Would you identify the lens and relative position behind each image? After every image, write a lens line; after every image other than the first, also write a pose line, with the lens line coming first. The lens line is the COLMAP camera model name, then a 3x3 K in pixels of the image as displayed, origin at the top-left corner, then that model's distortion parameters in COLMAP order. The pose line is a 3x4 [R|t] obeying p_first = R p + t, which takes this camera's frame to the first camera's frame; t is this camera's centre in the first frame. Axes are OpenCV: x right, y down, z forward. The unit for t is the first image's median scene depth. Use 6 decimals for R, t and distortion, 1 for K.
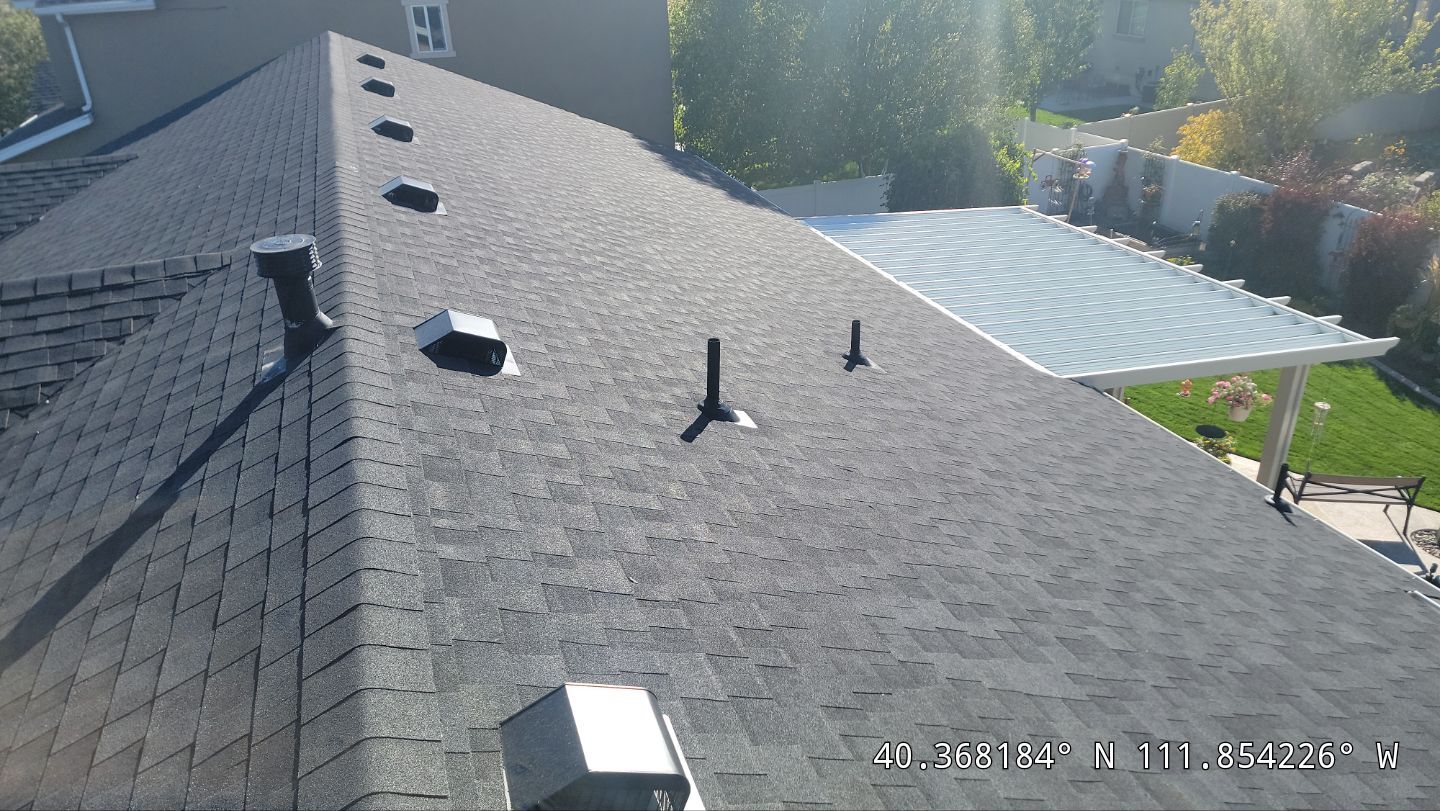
lens RADIAL K [[1015.6, 0, 728.1], [0, 1015.6, 432.6], [0, 0, 1]] dist [0.097498, -0.070560]
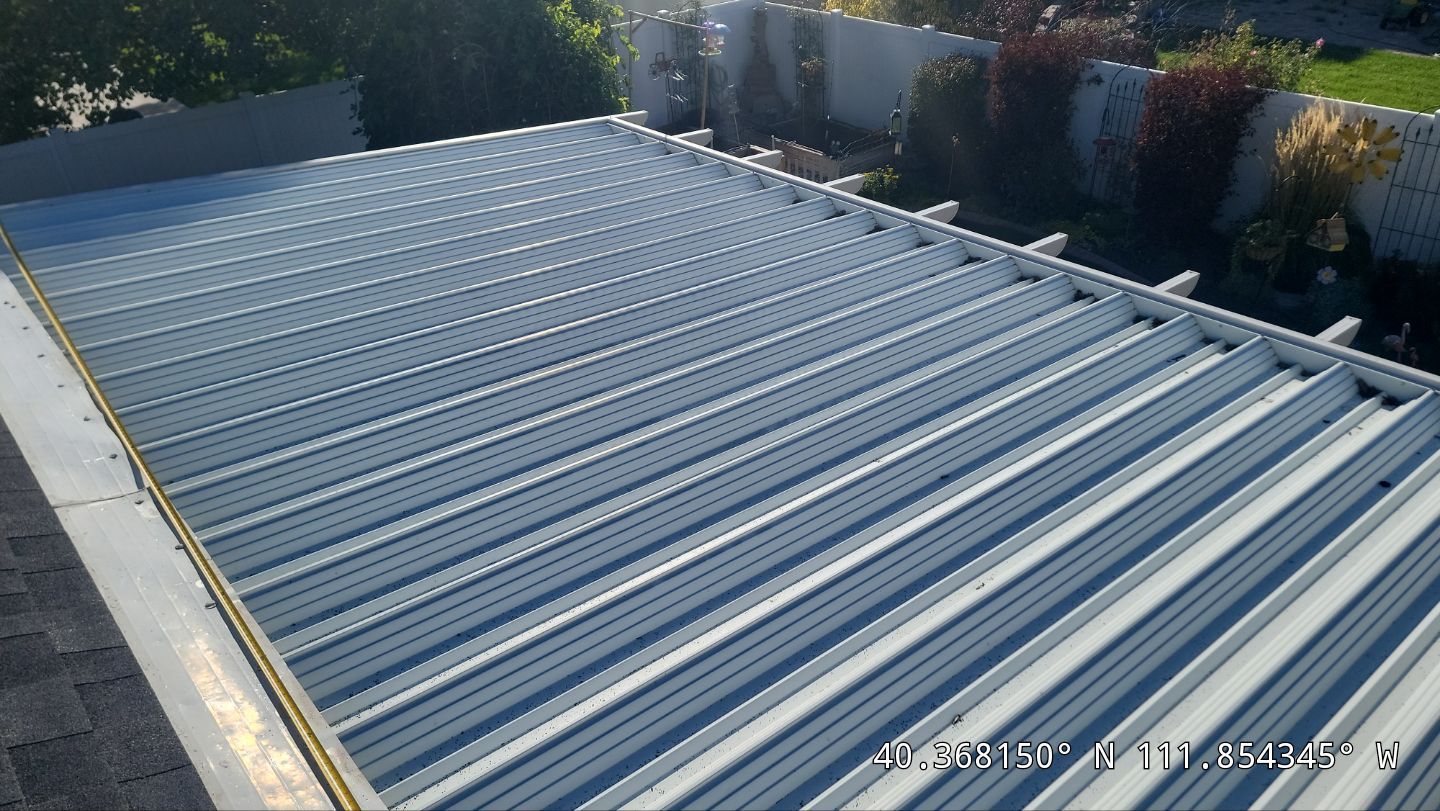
lens RADIAL K [[1015.6, 0, 725.9], [0, 1015.6, 420.4], [0, 0, 1]] dist [0.097498, -0.070560]
pose [[0.935284, -0.189119, 0.299128, 0.133787], [0.165908, 0.980912, 0.101422, -0.098304], [-0.312599, -0.045231, 0.948808, 0.428191]]
